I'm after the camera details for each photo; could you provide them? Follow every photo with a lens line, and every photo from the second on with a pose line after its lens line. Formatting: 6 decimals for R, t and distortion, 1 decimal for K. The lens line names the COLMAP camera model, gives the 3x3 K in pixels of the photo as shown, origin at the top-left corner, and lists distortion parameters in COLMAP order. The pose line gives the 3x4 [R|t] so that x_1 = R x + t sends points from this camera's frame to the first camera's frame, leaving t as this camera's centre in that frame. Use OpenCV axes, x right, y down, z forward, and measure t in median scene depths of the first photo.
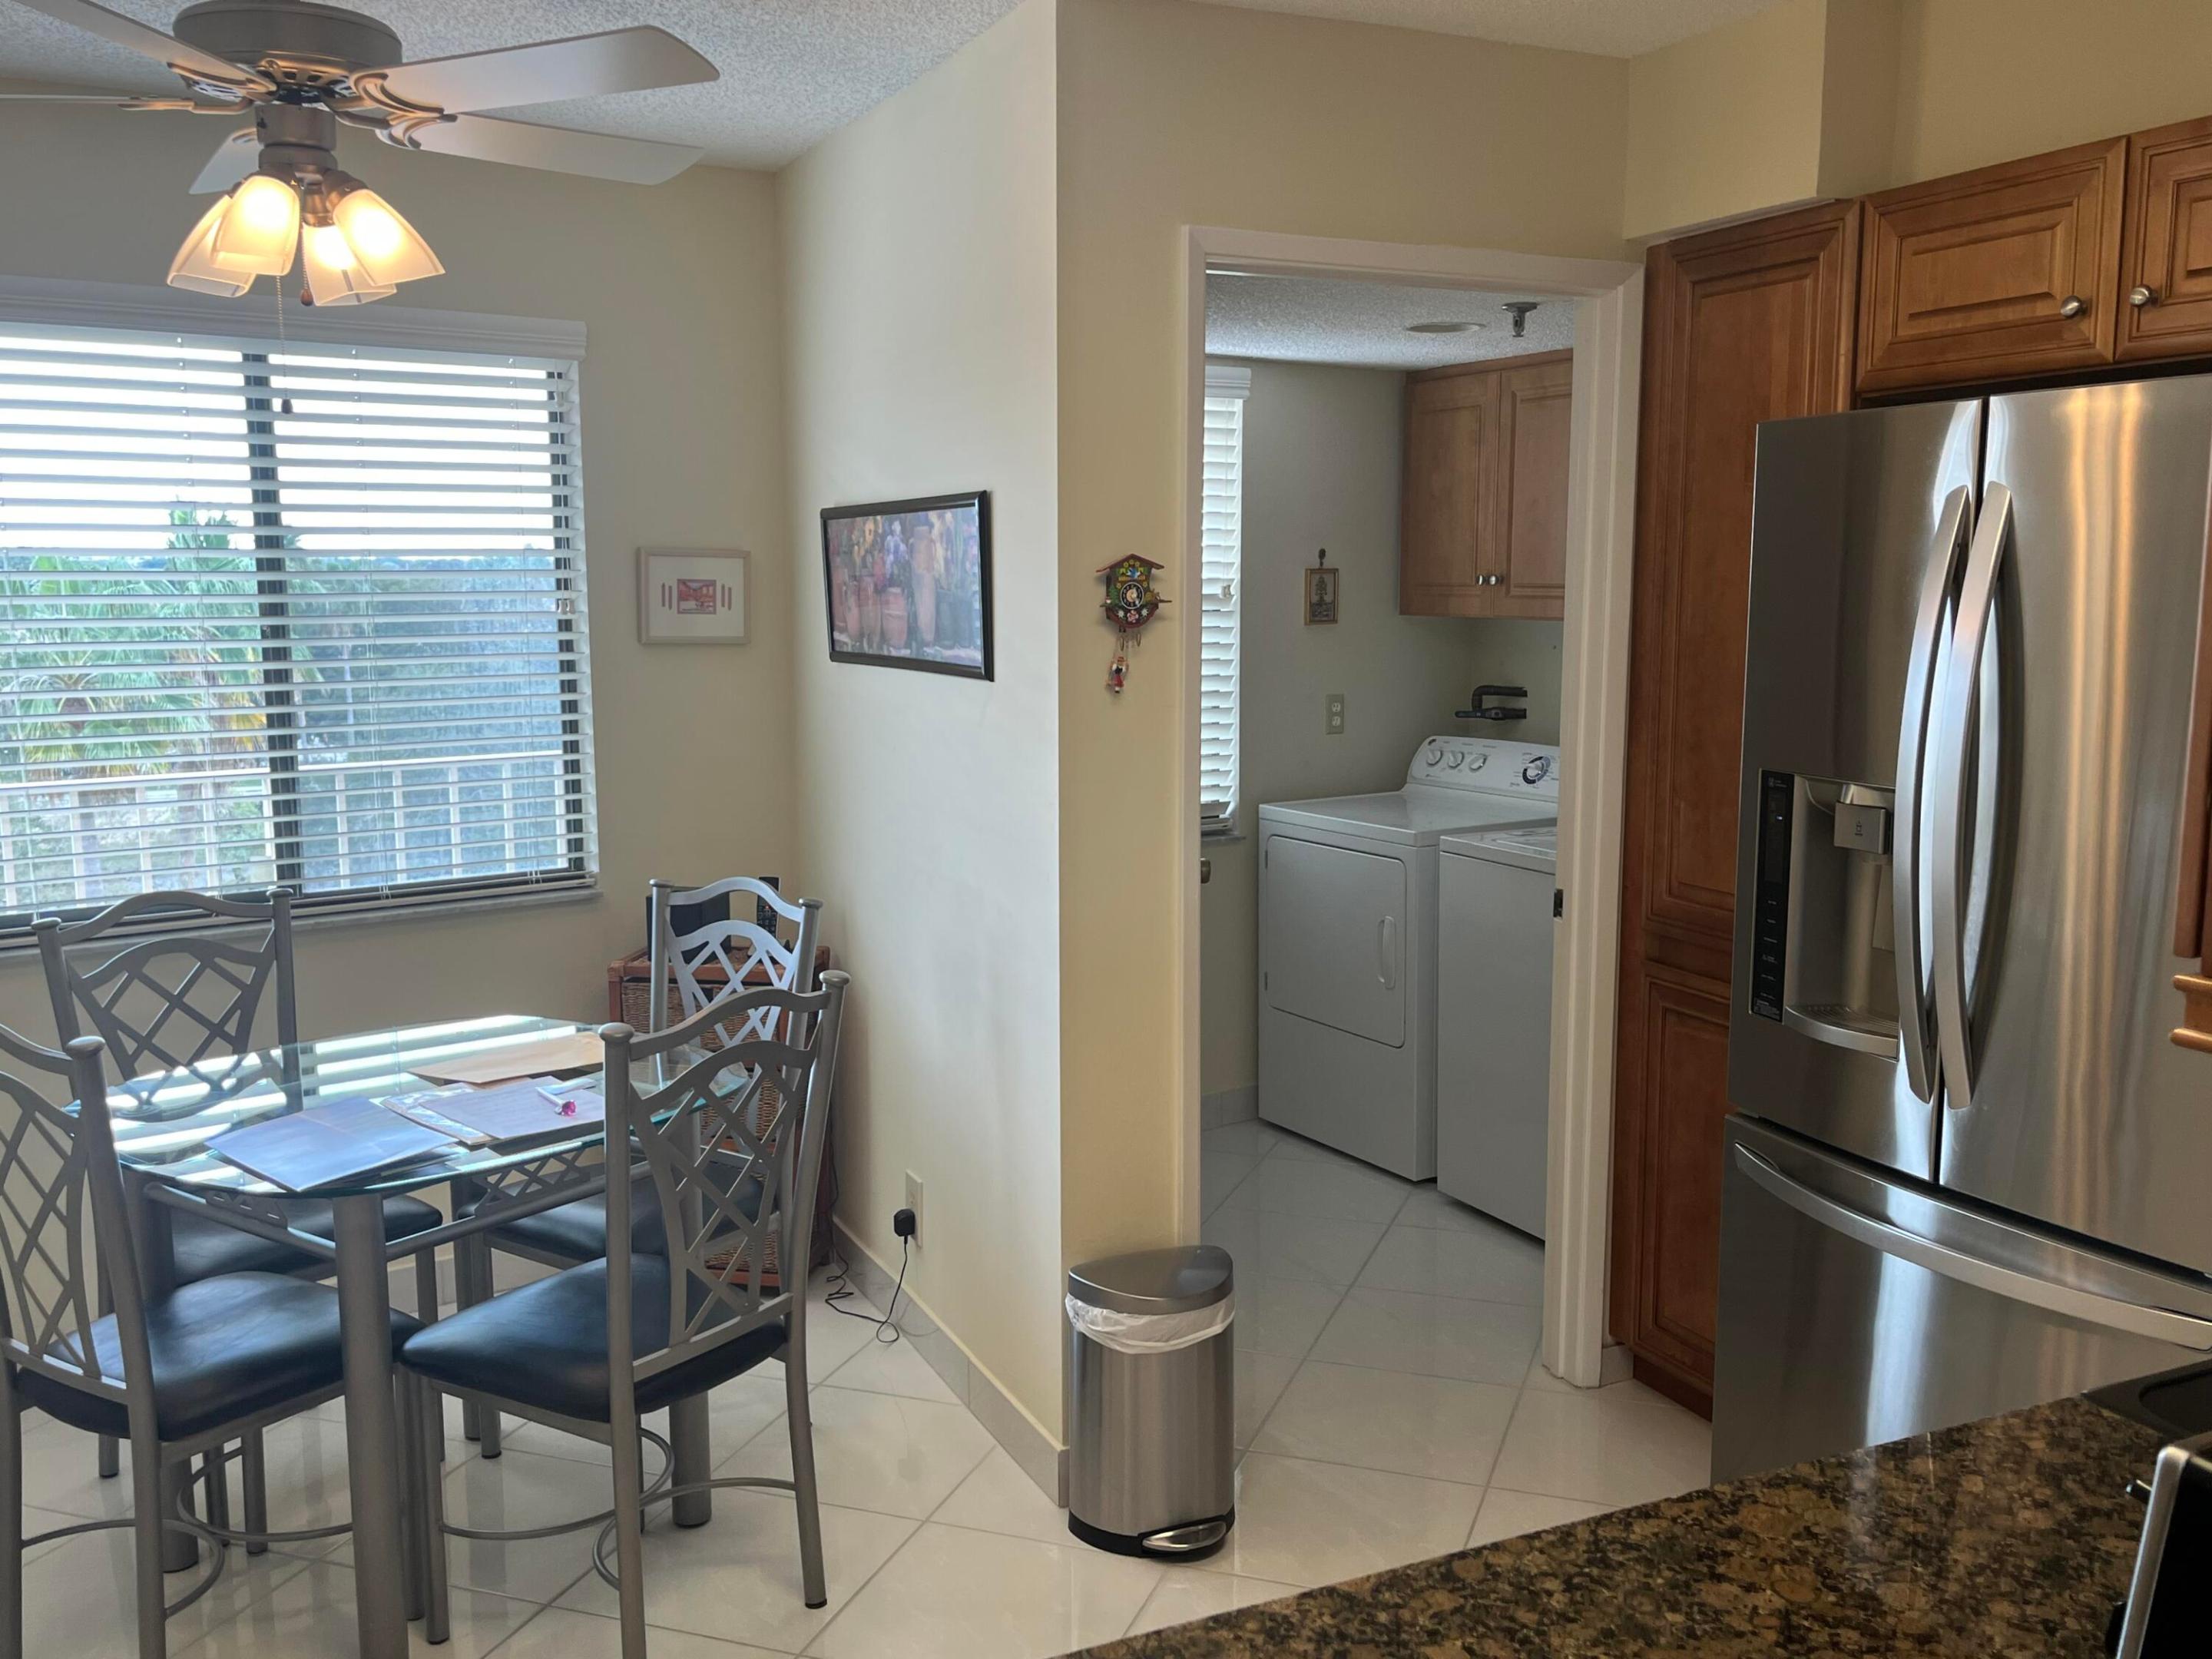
lens RADIAL K [[1945.9, 0, 1106.0], [0, 1945.9, 829.5], [0, 0, 1]] dist [0.061484, -0.012769]
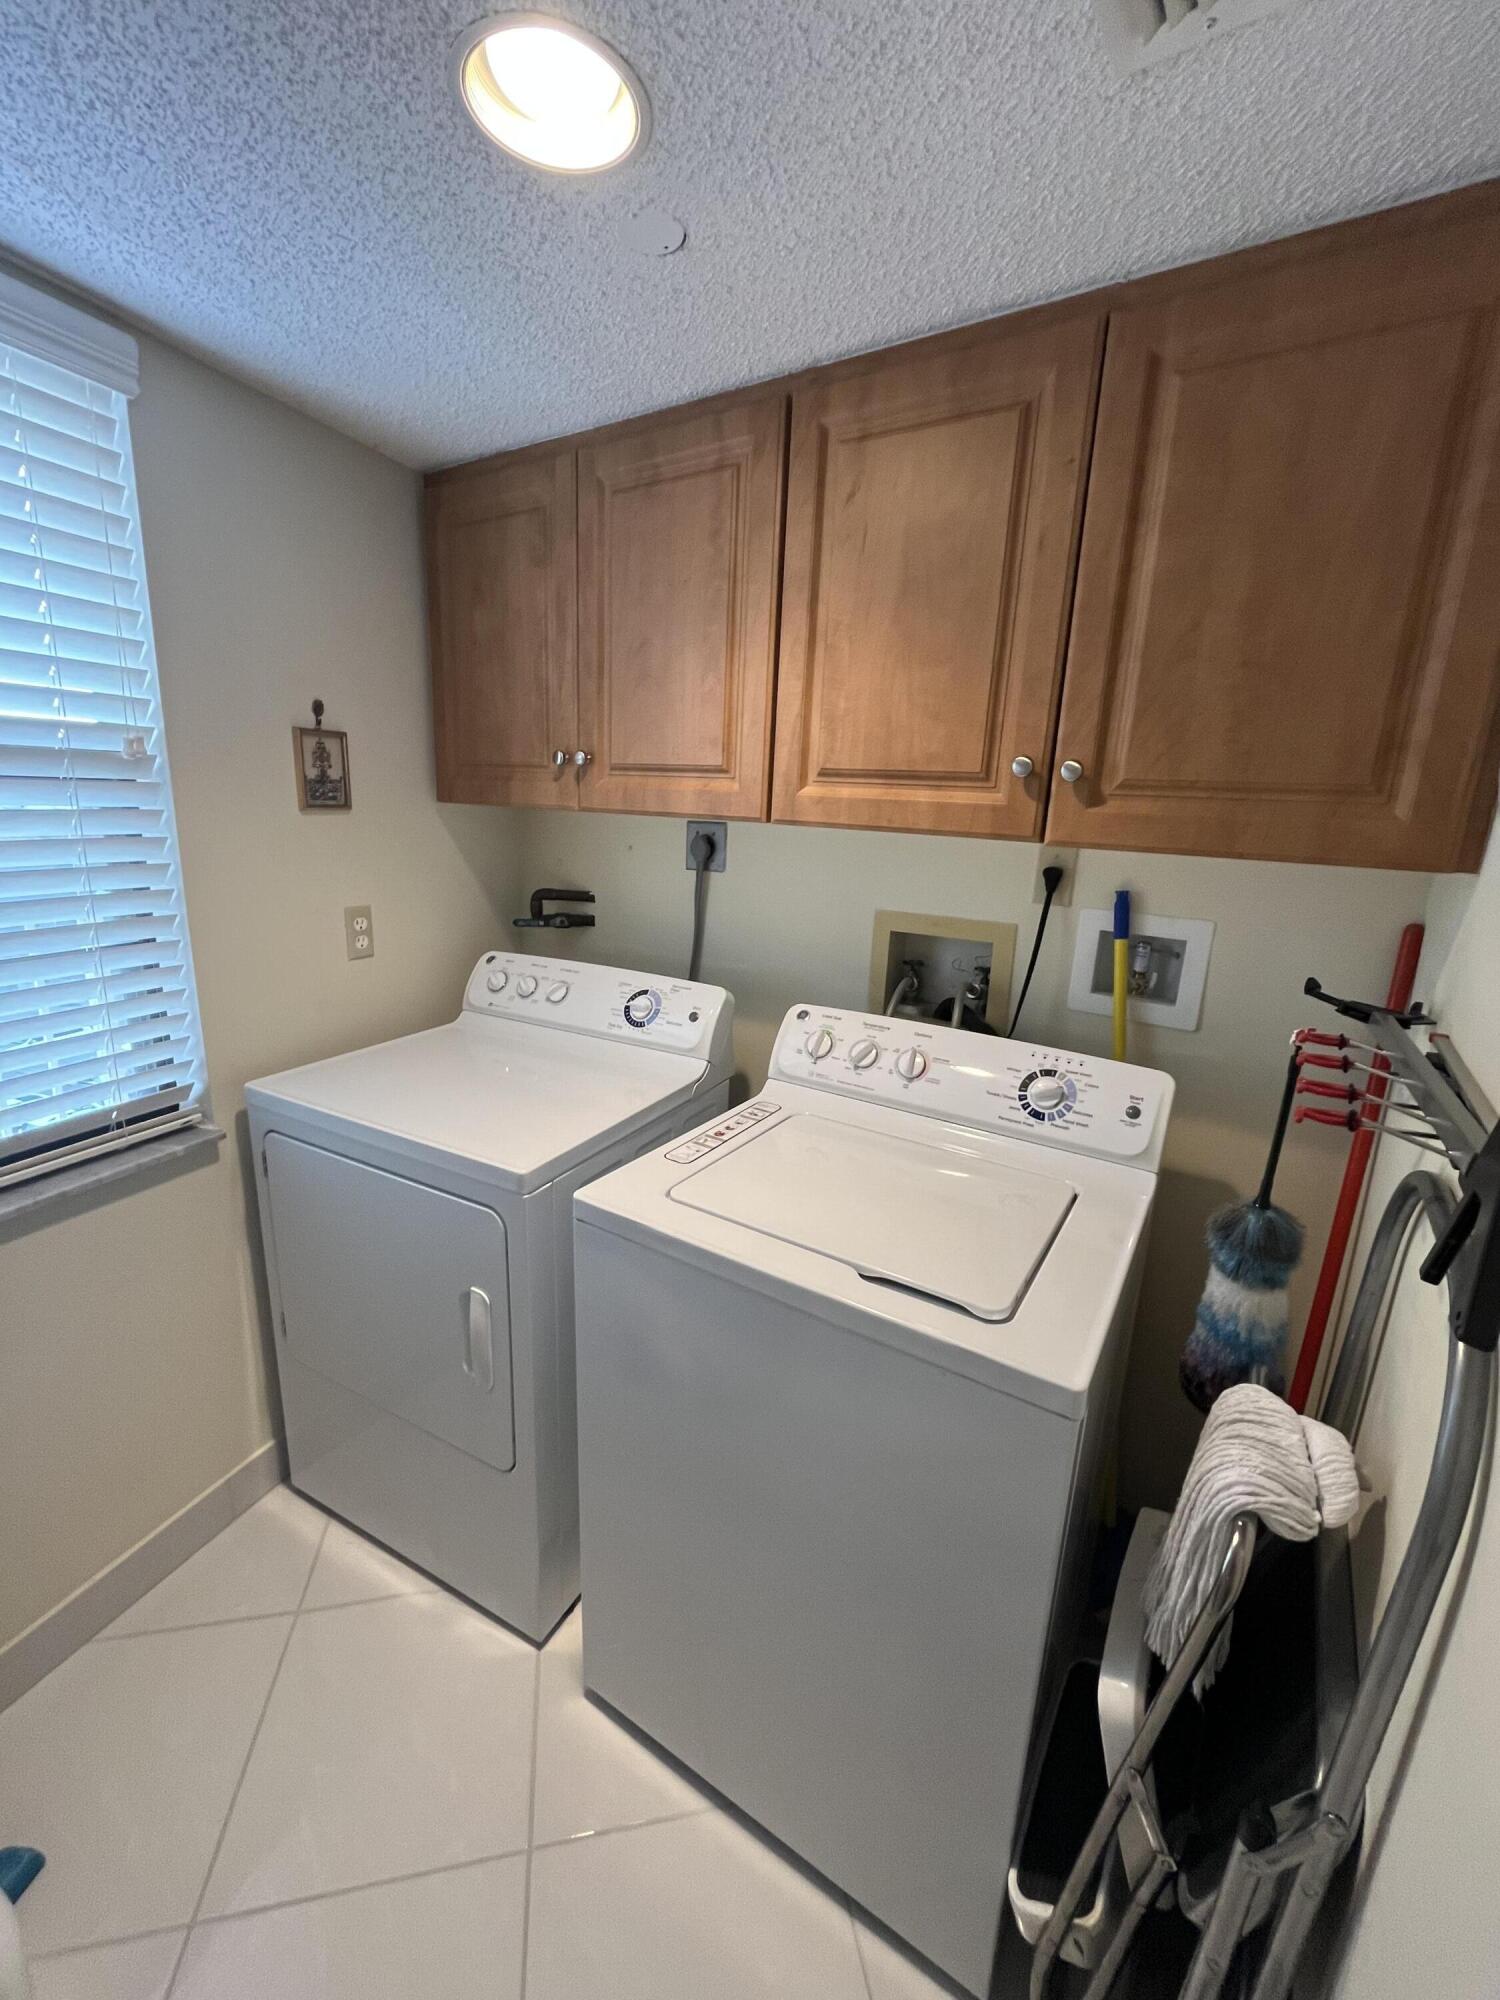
lens RADIAL K [[813.5, 0, 752.5], [0, 813.5, 998.2], [0, 0, 1]] dist [-0.002784, 0.000353]
pose [[0.849529, -0.087467, 0.520240, 0.082984], [0.025464, 0.991809, 0.125168, -0.071363], [-0.526927, -0.093086, 0.844798, 0.667276]]
